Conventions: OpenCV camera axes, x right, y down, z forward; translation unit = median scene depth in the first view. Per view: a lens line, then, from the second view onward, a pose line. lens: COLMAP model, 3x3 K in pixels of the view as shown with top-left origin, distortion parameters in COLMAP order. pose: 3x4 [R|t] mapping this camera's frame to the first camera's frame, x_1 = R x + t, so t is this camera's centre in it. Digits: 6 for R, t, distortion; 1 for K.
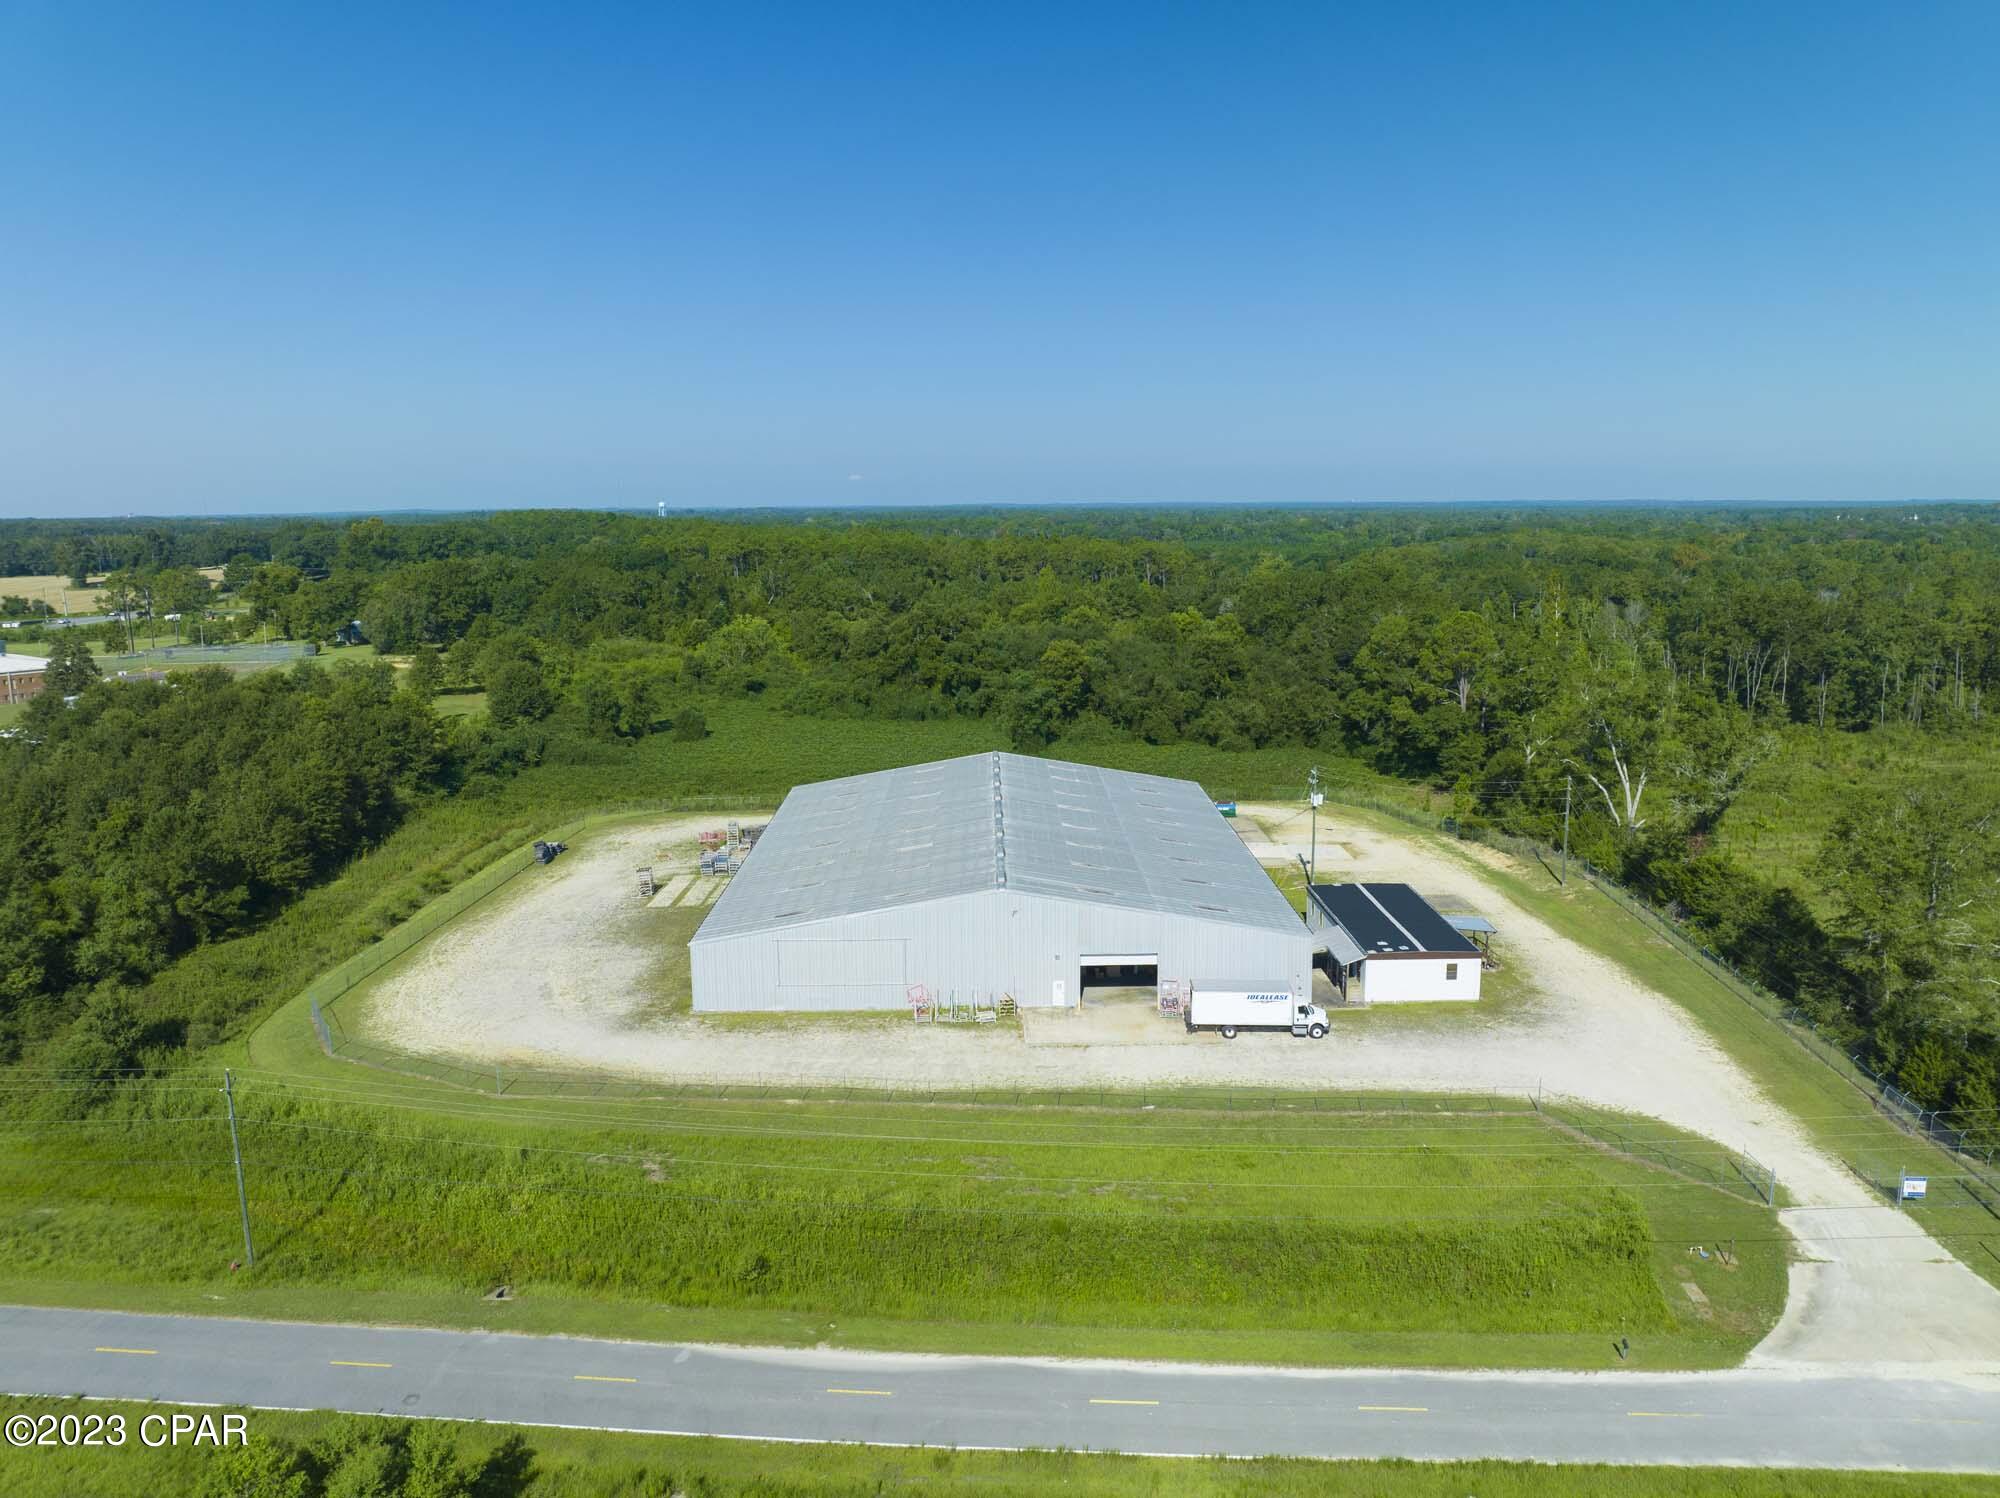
lens RADIAL K [[1415.2, 0, 1005.0], [0, 1415.2, 755.7], [0, 0, 1]] dist [-0.046006, 0.003912]
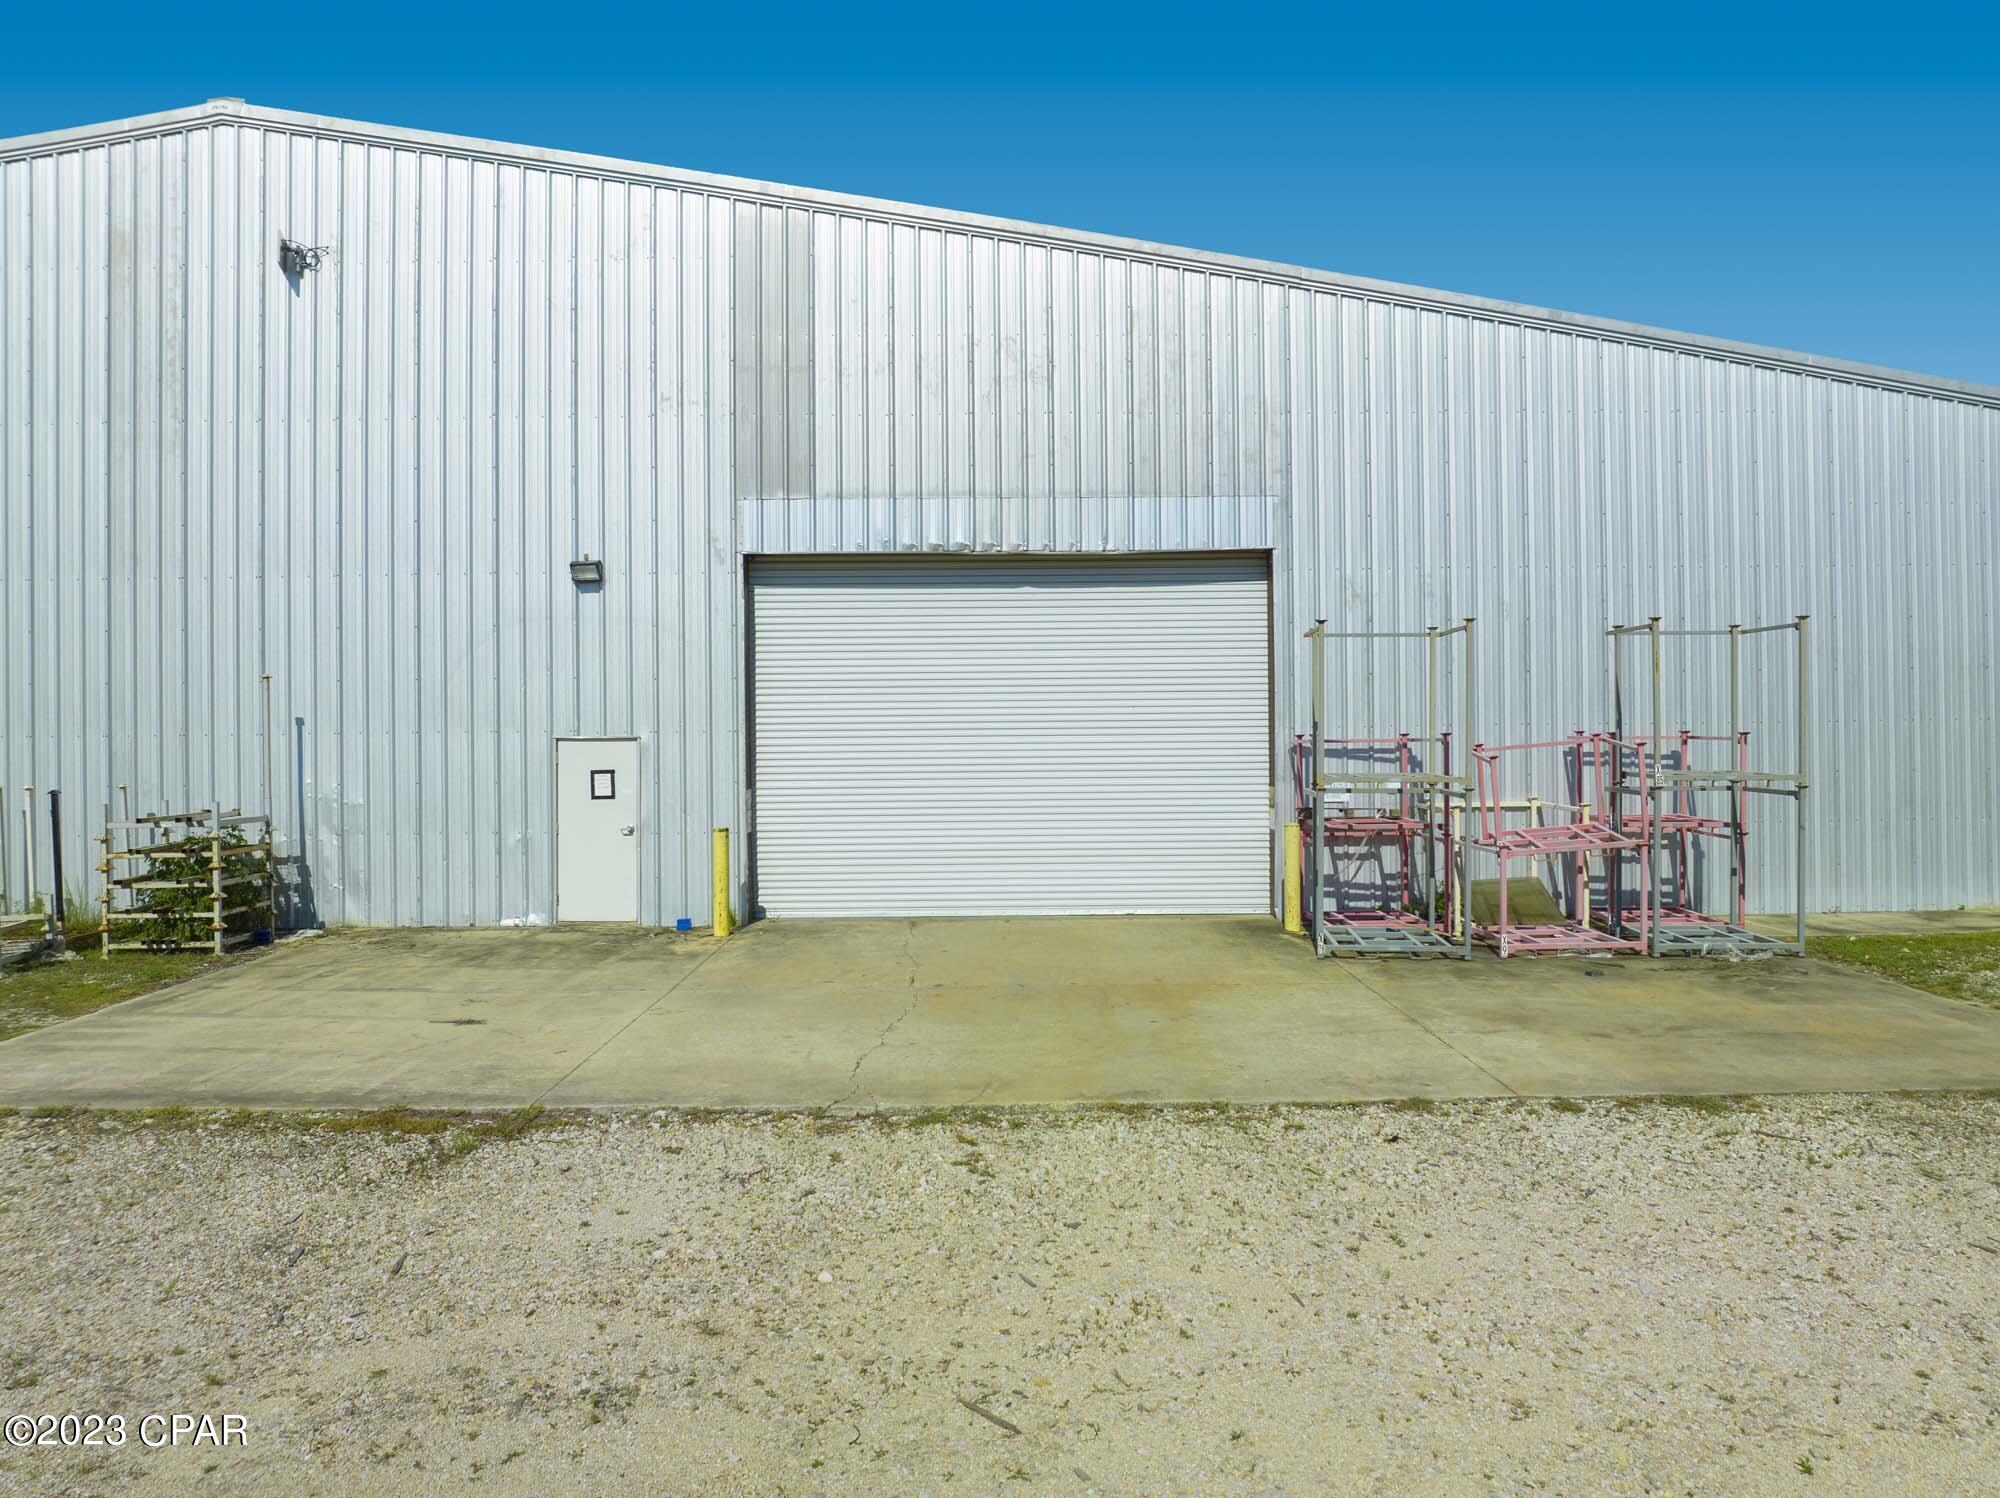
lens RADIAL K [[1415.2, 0, 1018.3], [0, 1415.2, 747.1], [0, 0, 1]] dist [-0.046006, 0.003912]
pose [[0.999998, 0.000762, 0.001944, 0.080546], [-0.000403, 0.983962, -0.178378, 0.184529], [-0.002049, 0.178376, 0.983960, 0.850404]]
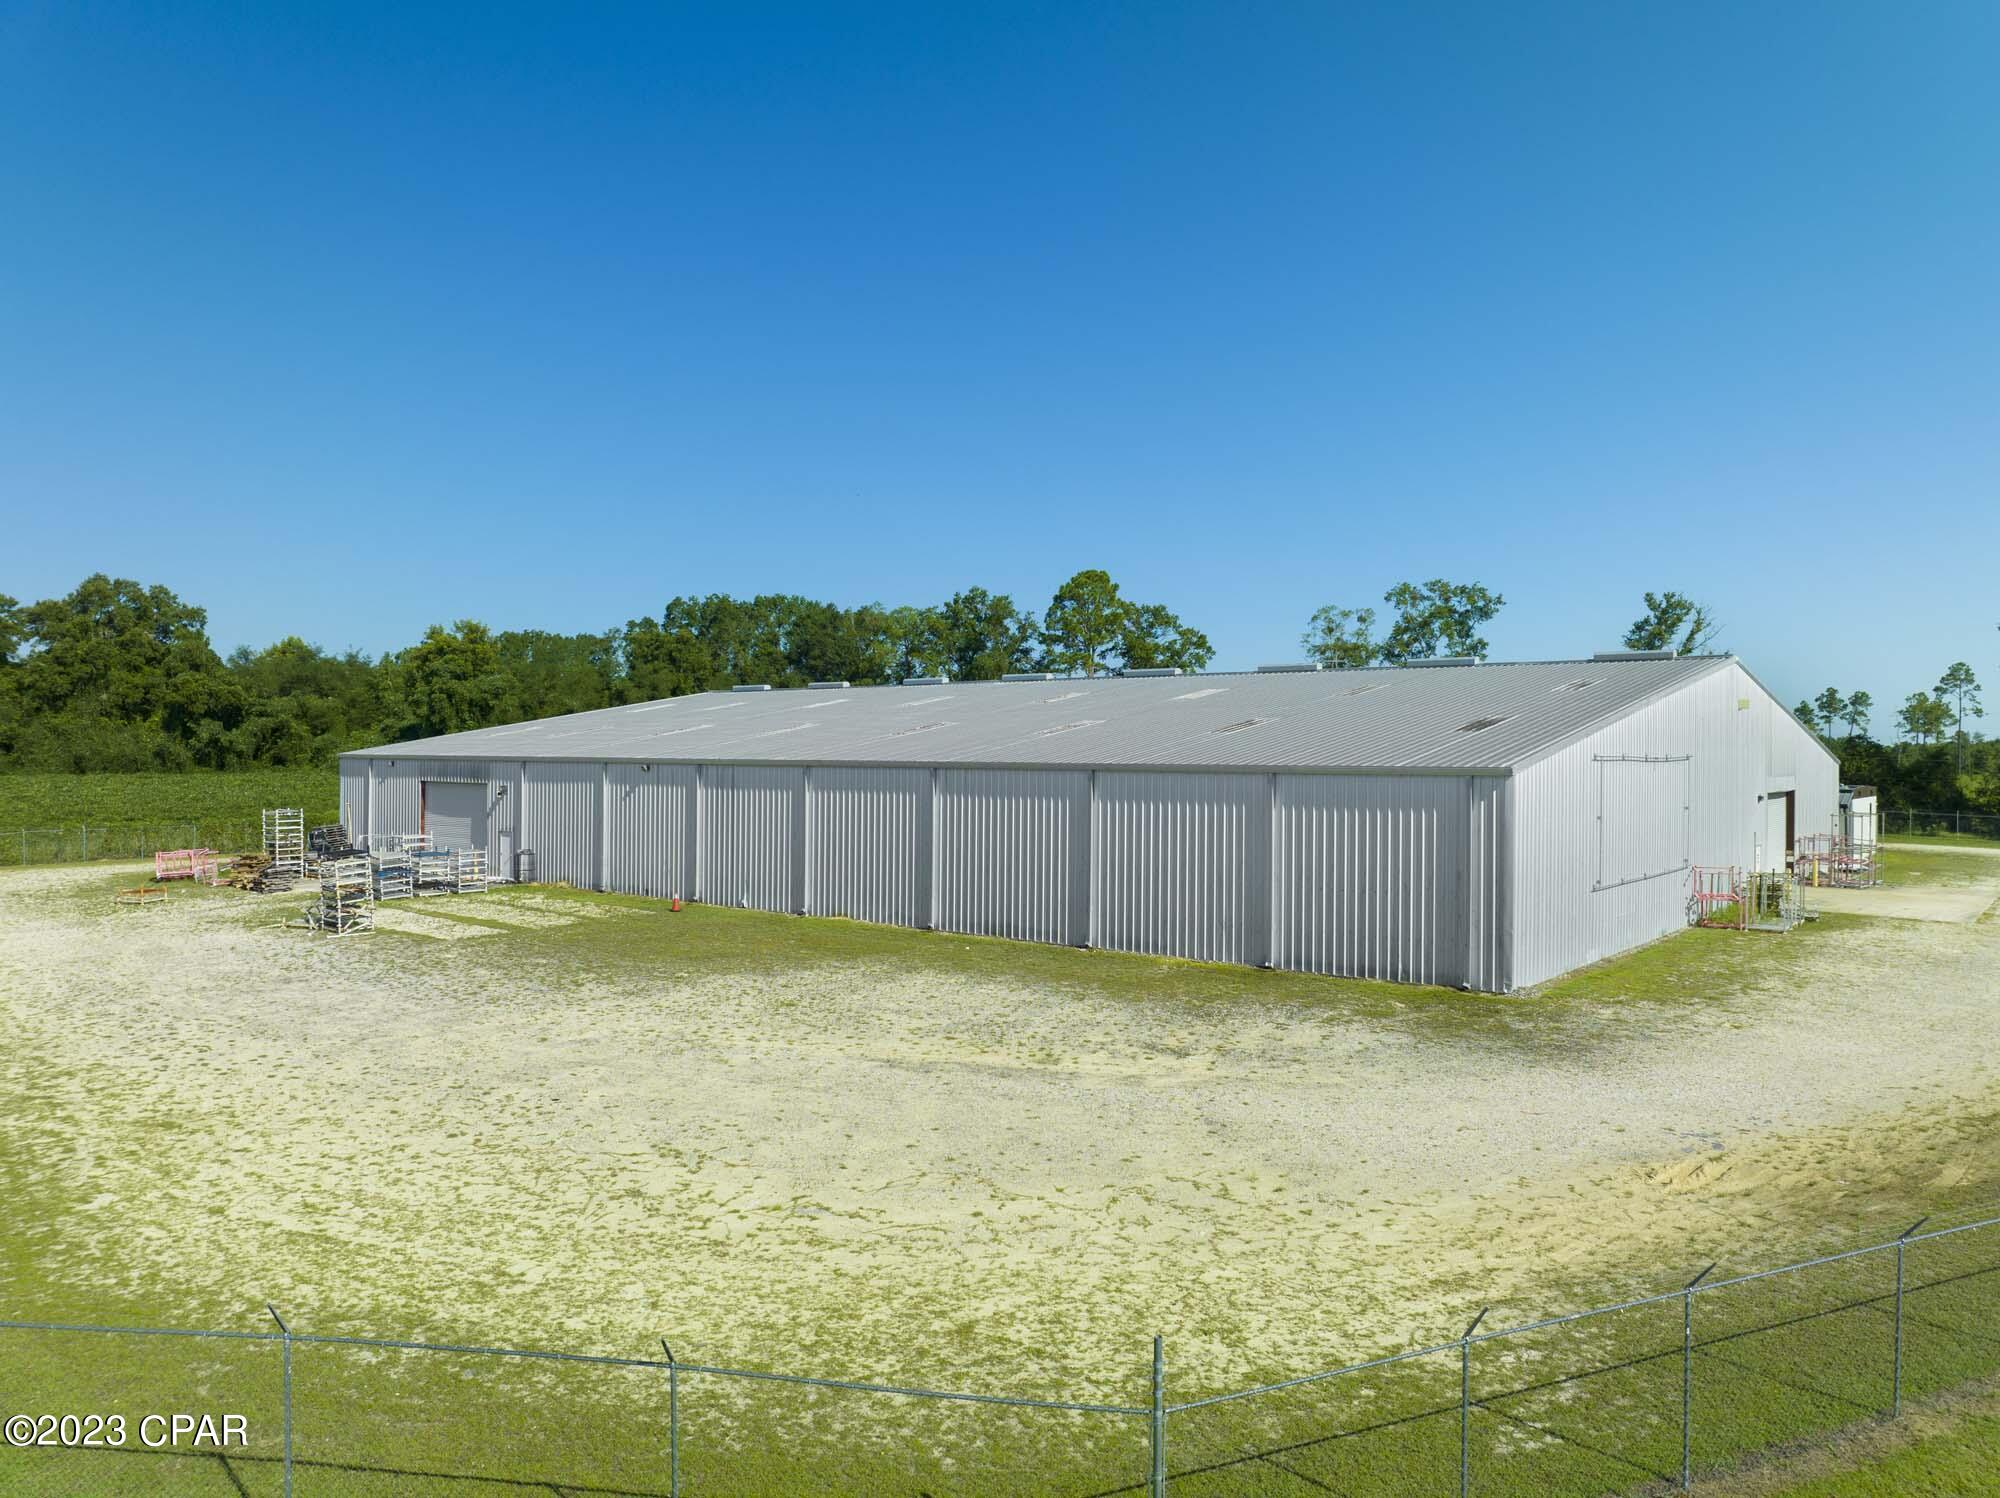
lens RADIAL K [[1415.2, 0, 1003.7], [0, 1415.2, 754.8], [0, 0, 1]] dist [-0.046006, 0.003912]
pose [[0.646625, 0.010054, 0.762742, -0.525766], [0.124619, 0.985087, -0.118633, 0.150621], [-0.752560, 0.171763, 0.635729, 0.869898]]
